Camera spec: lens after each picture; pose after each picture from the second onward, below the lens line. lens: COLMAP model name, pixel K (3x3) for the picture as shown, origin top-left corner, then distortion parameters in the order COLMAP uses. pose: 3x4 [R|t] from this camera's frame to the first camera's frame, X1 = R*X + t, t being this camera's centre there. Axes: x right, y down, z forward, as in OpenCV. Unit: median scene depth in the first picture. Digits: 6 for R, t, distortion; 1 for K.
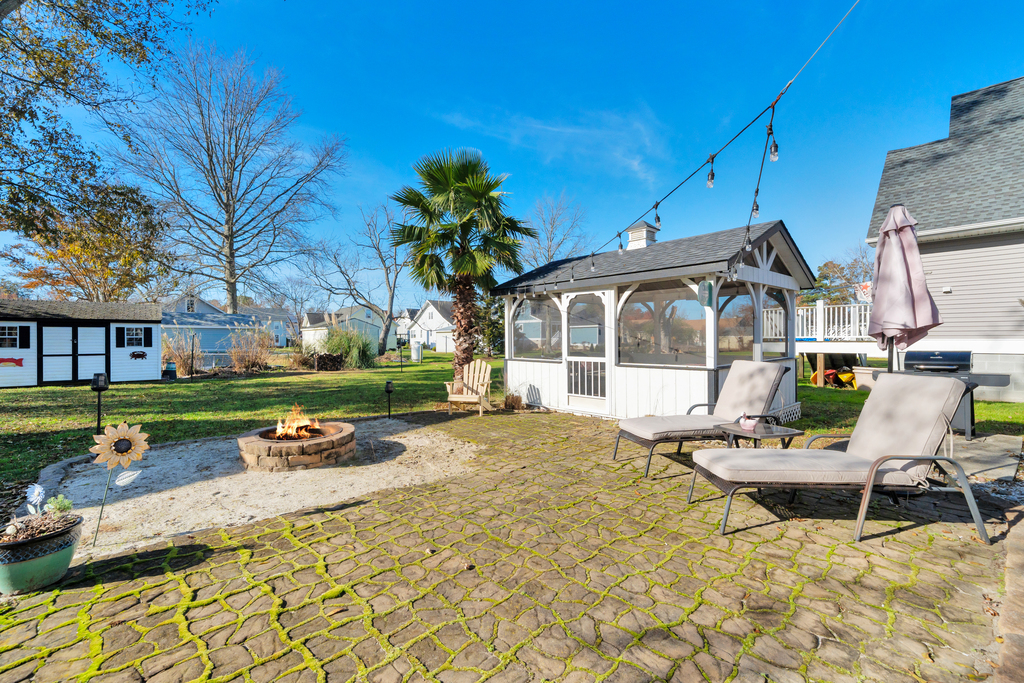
lens RADIAL K [[423.7, 0, 514.5], [0, 423.7, 341.2], [0, 0, 1]] dist [-0.001519, -0.000170]
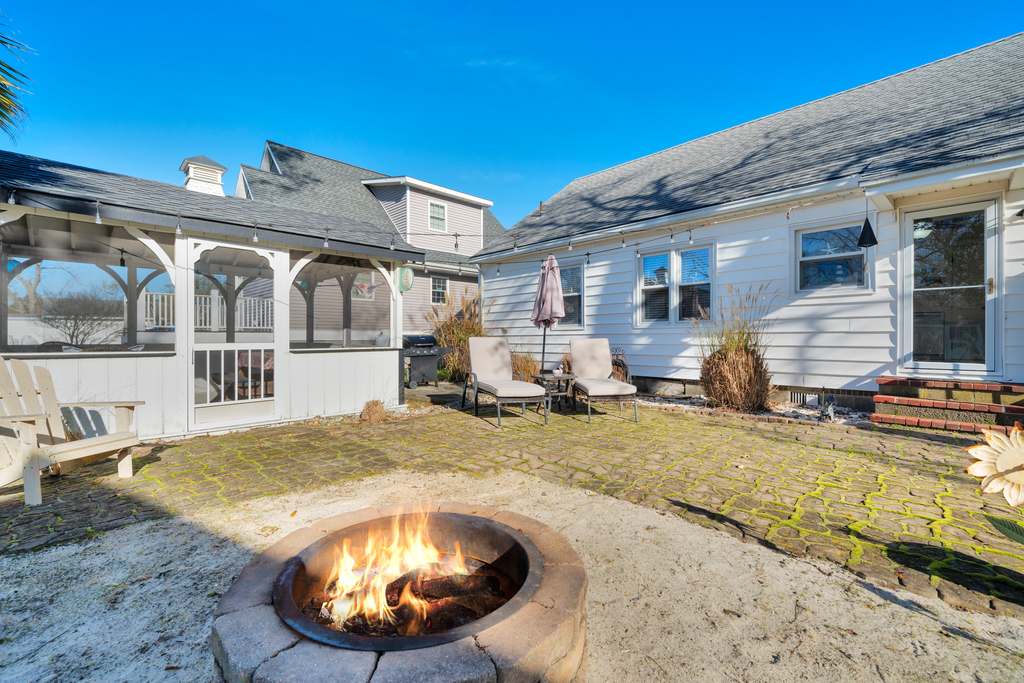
lens RADIAL K [[423.7, 0, 514.5], [0, 423.7, 341.2], [0, 0, 1]] dist [-0.001519, -0.000170]
pose [[-0.012894, -0.009844, 0.999868, -0.530222], [0.003526, 0.999945, 0.009890, 0.030766], [-0.999911, 0.003653, -0.012859, 0.603238]]
